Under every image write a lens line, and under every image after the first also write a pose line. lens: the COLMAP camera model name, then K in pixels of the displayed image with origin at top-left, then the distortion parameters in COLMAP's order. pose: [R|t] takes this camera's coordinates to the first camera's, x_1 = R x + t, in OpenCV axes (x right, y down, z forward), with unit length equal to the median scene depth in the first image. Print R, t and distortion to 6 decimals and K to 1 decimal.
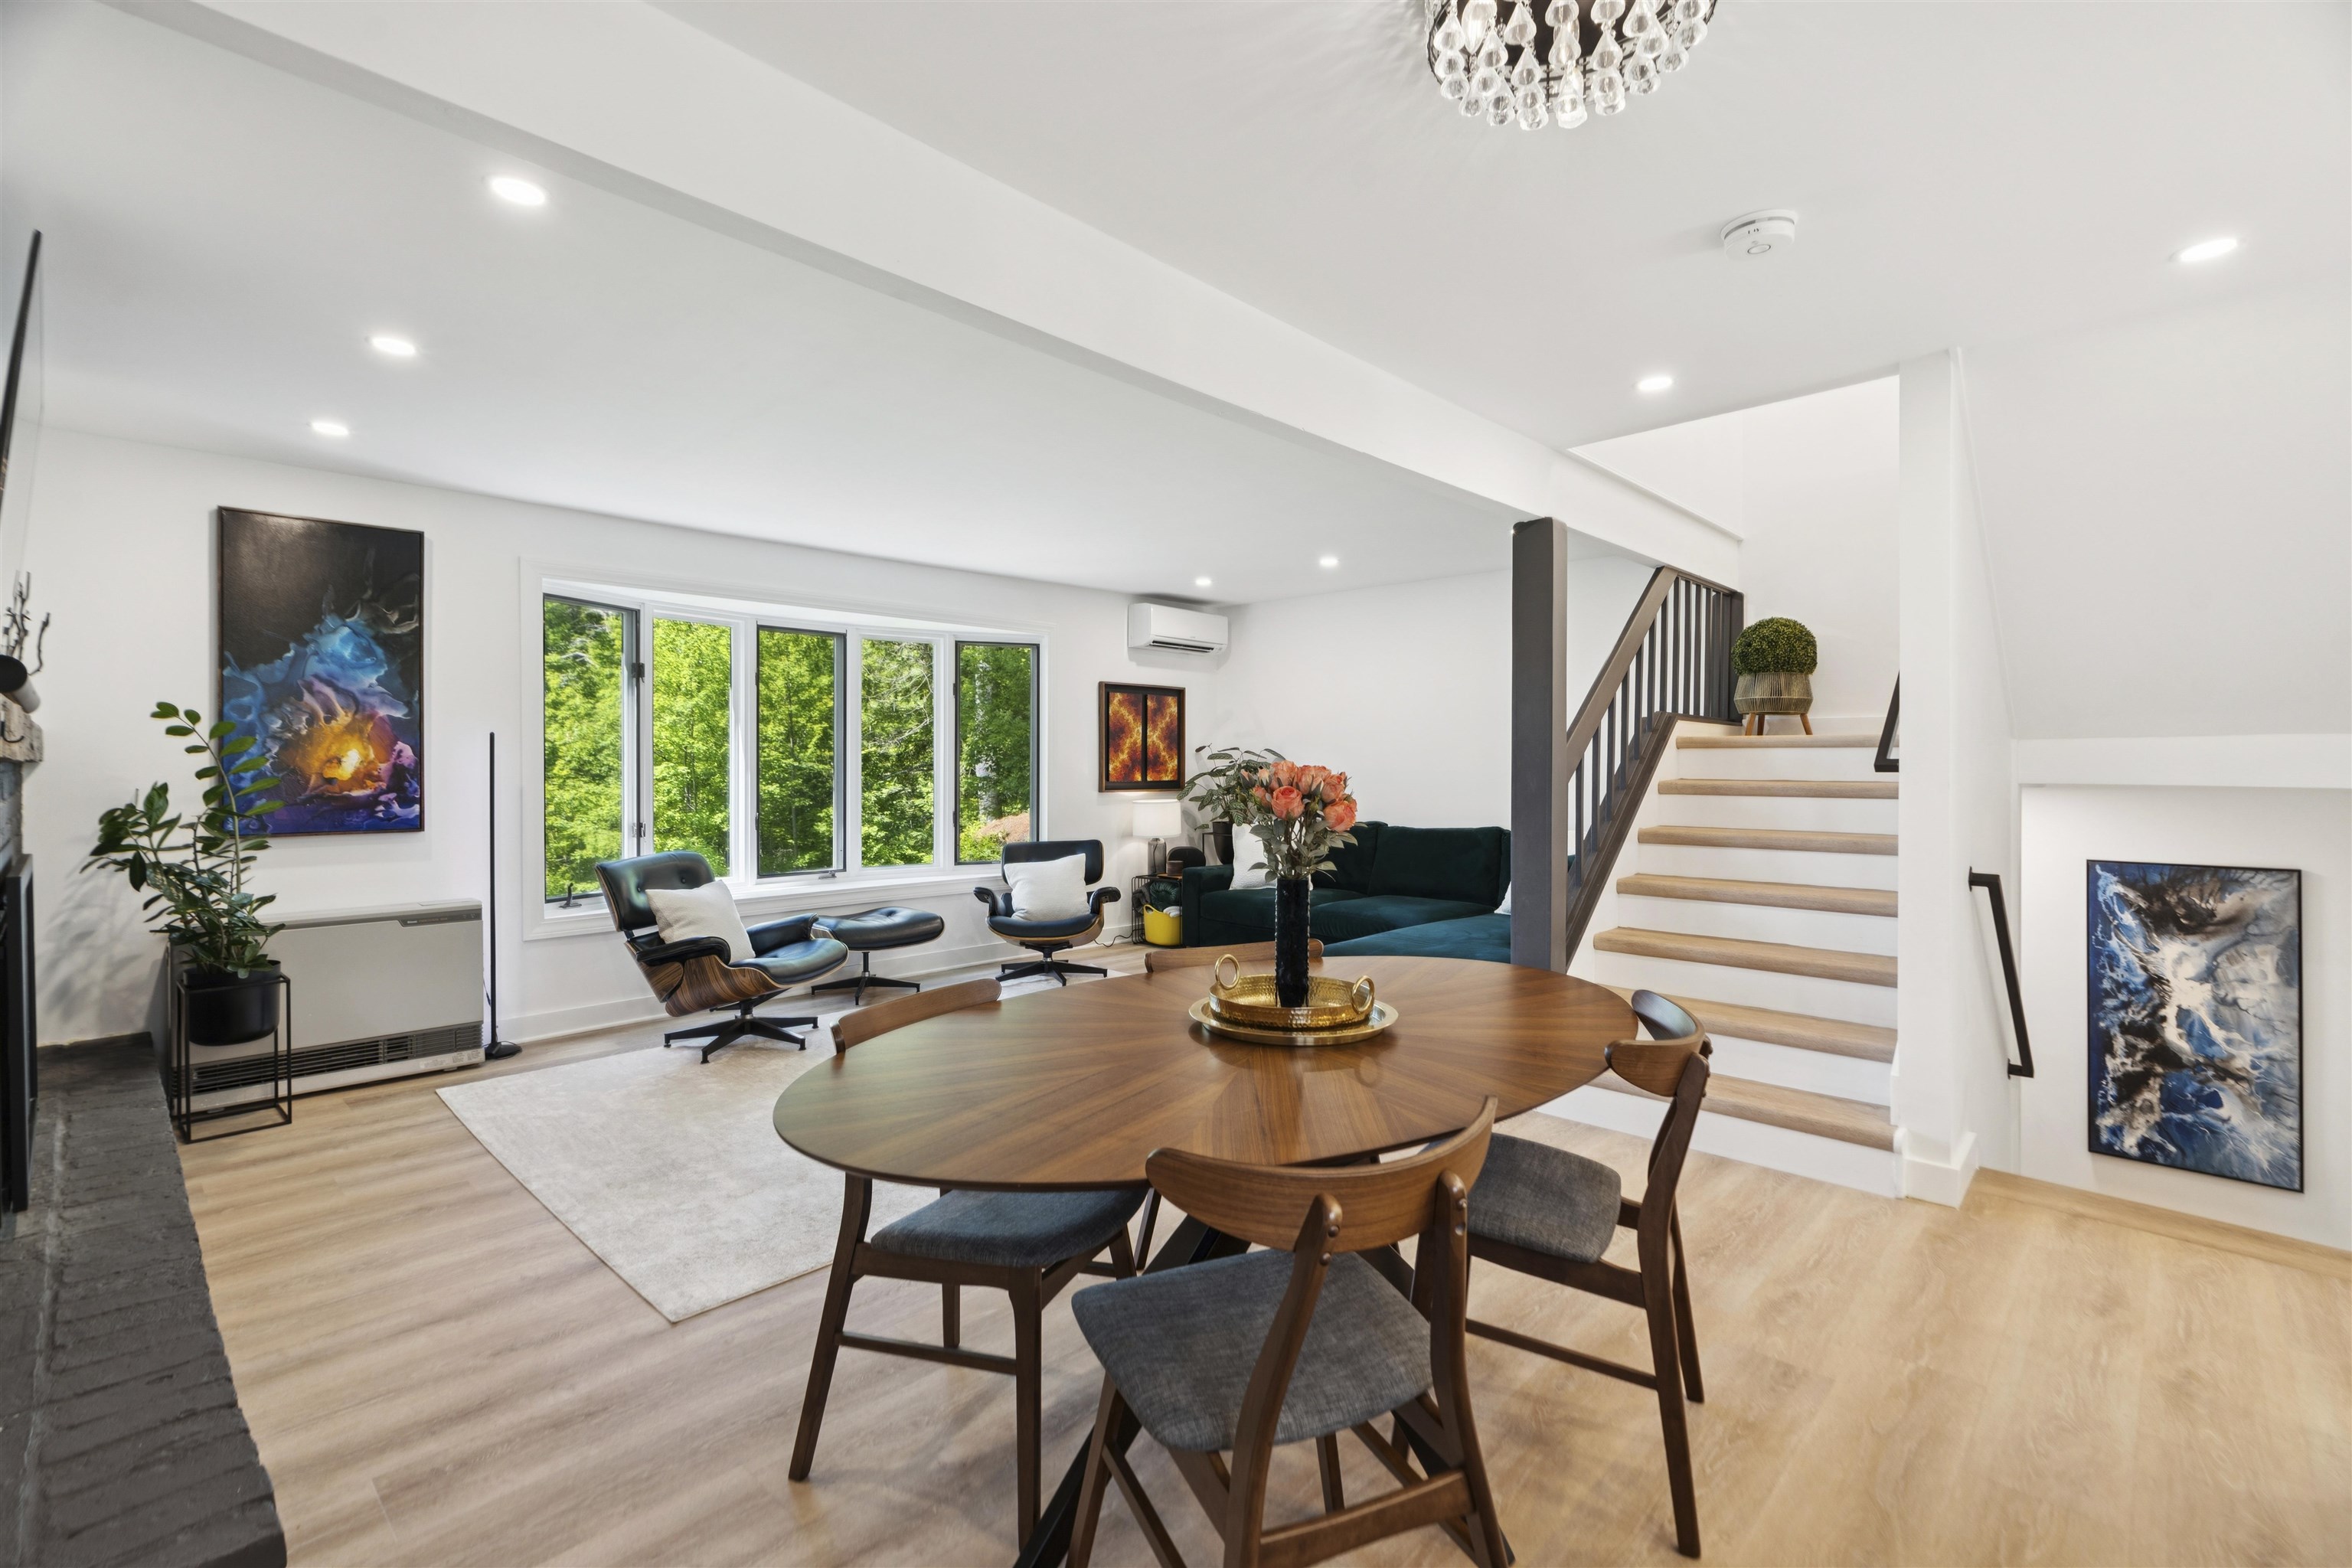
lens RADIAL K [[1065.3, 0, 1191.0], [0, 1065.3, 773.8], [0, 0, 1]] dist [-0.008129, 0.005126]
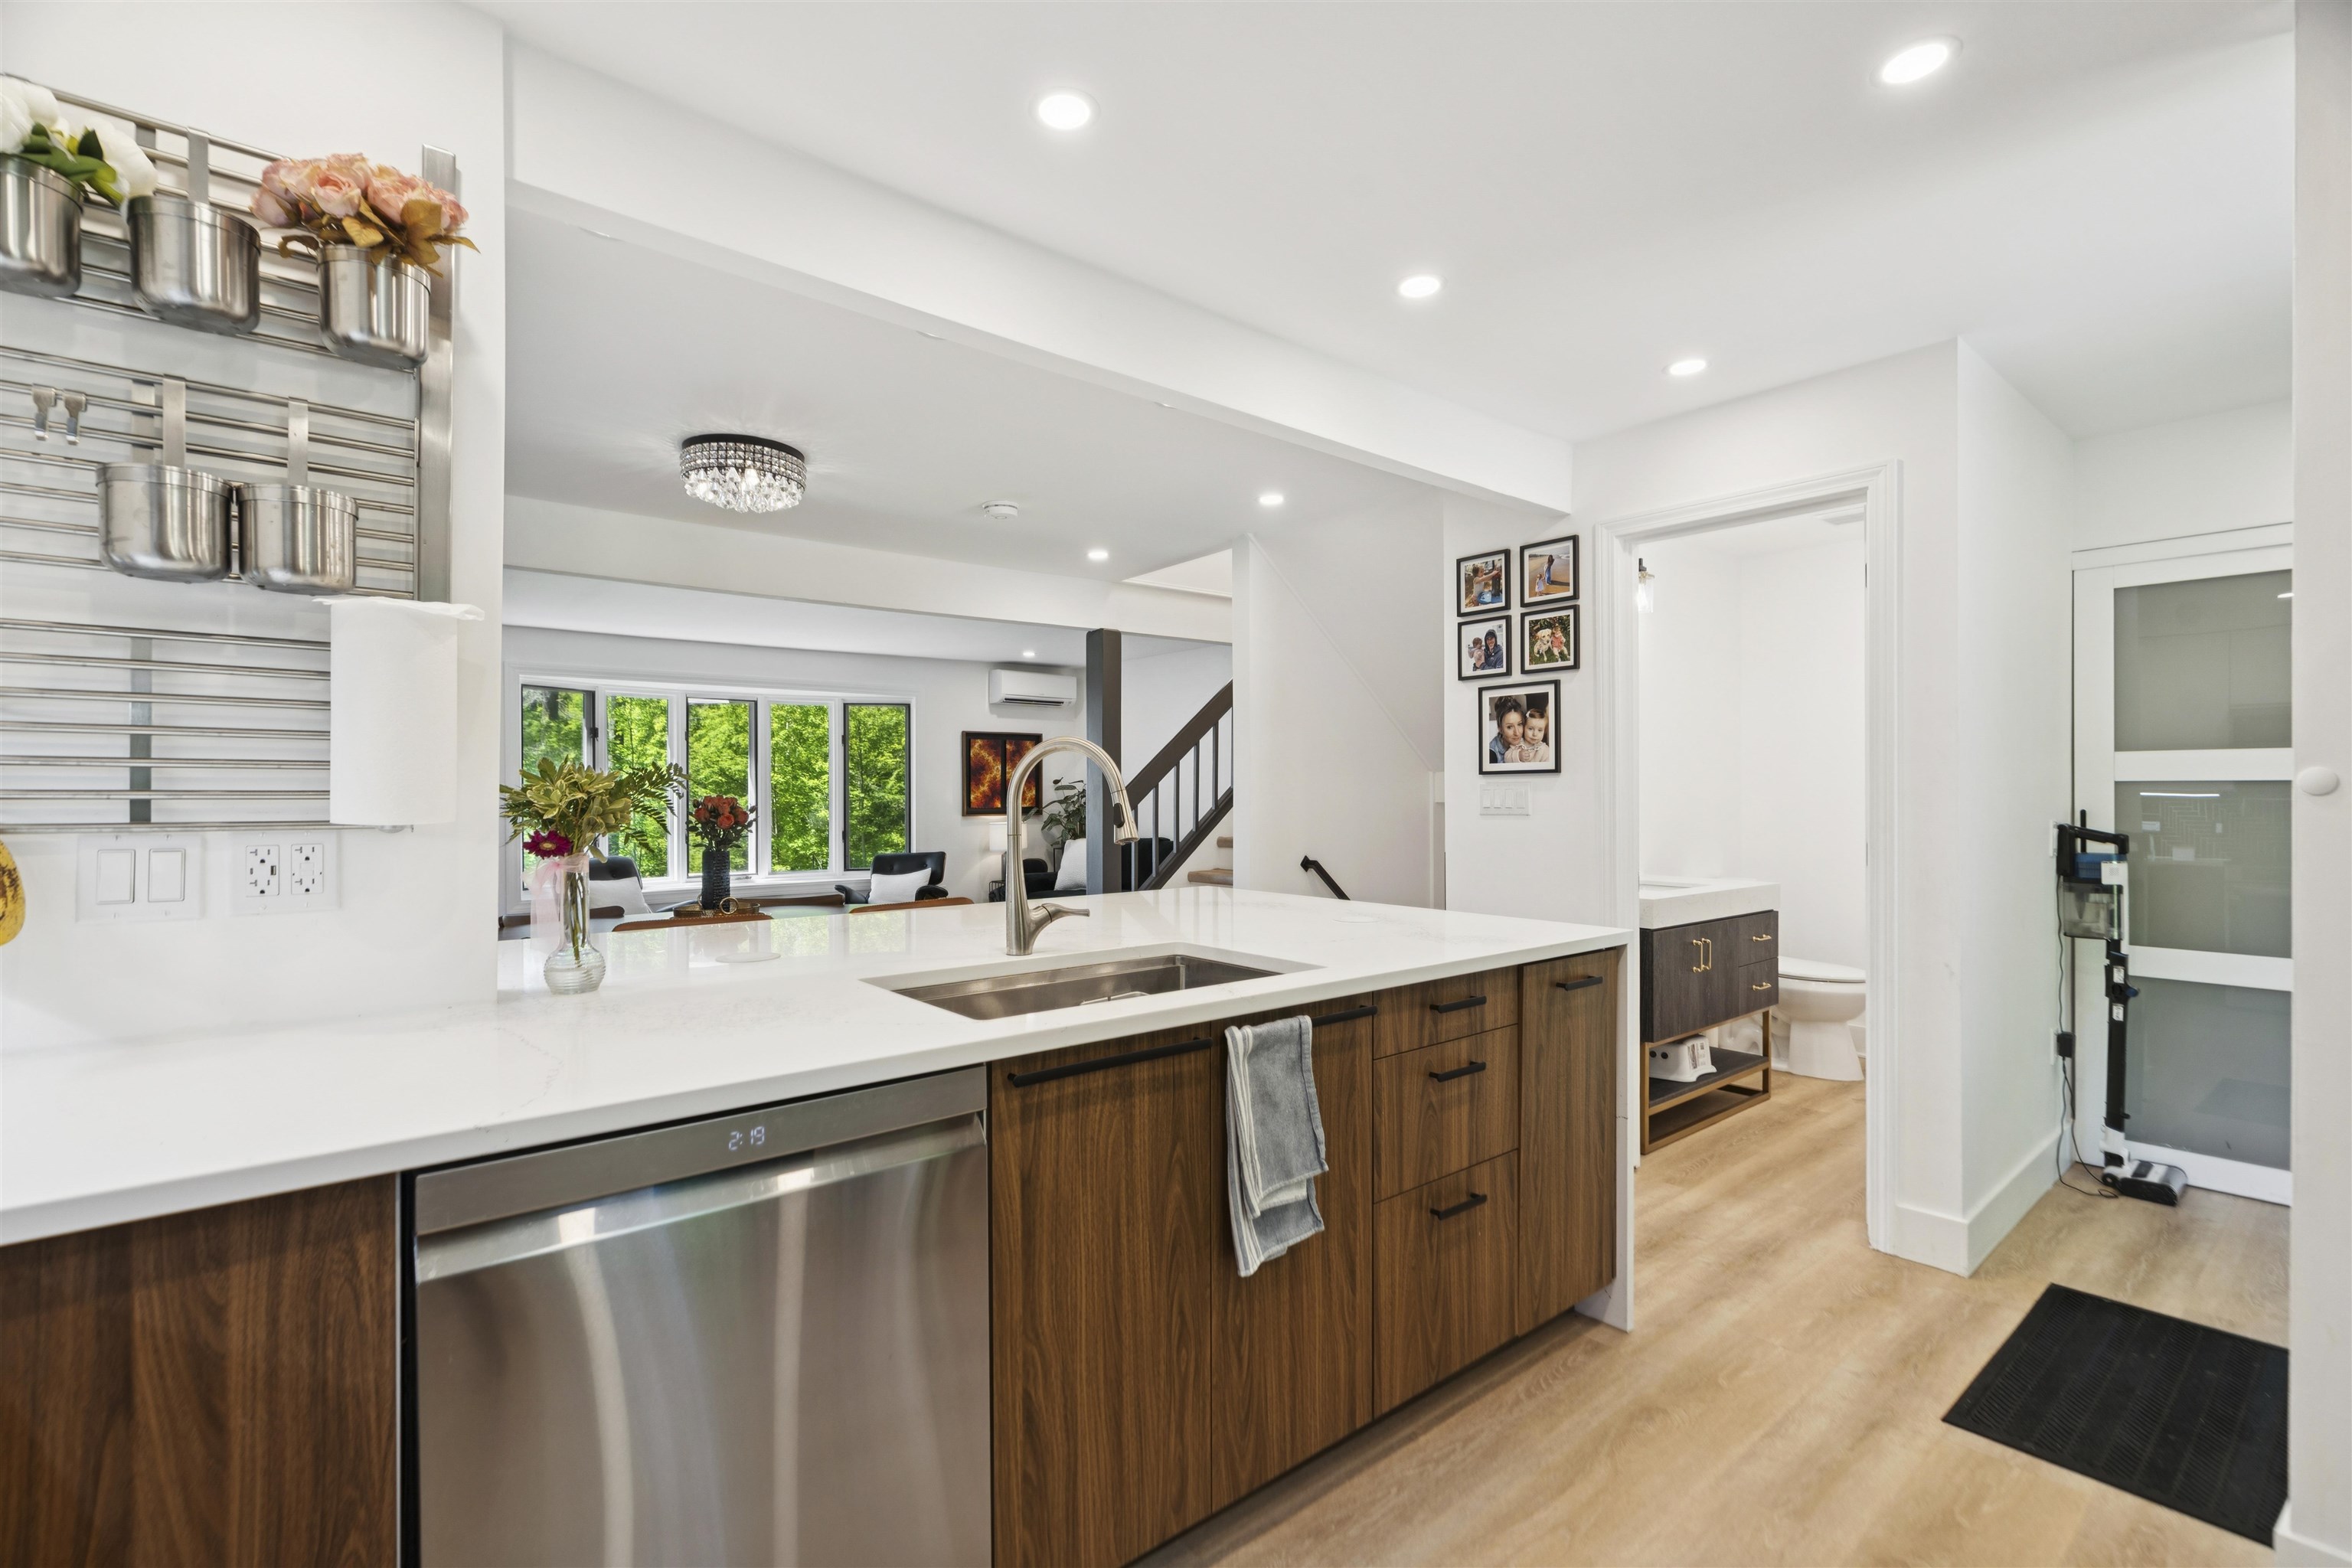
lens RADIAL K [[1065.3, 0, 1162.1], [0, 1065.3, 792.5], [0, 0, 1]] dist [-0.008129, 0.005126]
pose [[0.990732, -0.006593, -0.135671, 0.329564], [0.004922, 0.999908, -0.012651, 0.006158], [0.135742, 0.011866, 0.990673, -0.253381]]
